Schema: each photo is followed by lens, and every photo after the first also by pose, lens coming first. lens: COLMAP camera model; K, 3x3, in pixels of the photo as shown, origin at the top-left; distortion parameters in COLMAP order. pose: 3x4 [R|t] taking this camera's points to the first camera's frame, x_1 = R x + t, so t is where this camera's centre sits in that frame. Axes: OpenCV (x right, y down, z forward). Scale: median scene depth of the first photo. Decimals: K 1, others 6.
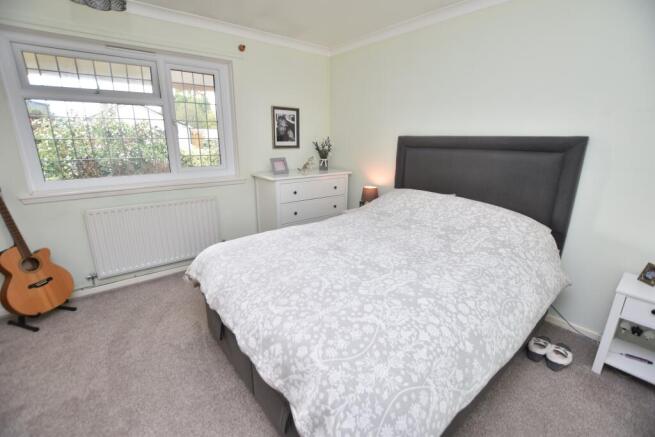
lens RADIAL K [[288.6, 0, 327.5], [0, 288.6, 218.5], [0, 0, 1]] dist [-0.017734, -0.005878]
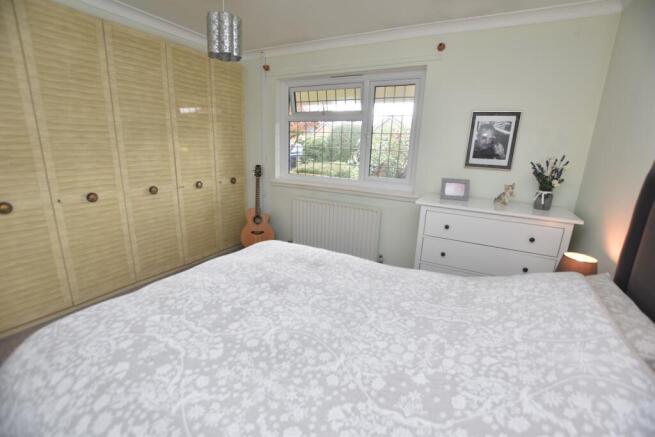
lens RADIAL K [[288.6, 0, 327.5], [0, 288.6, 218.5], [0, 0, 1]] dist [-0.017734, -0.005878]
pose [[0.385348, 0.232831, -0.892915, 0.462714], [-0.278293, 0.951914, 0.128114, -0.131707], [0.879806, 0.199124, 0.431614, 0.456622]]
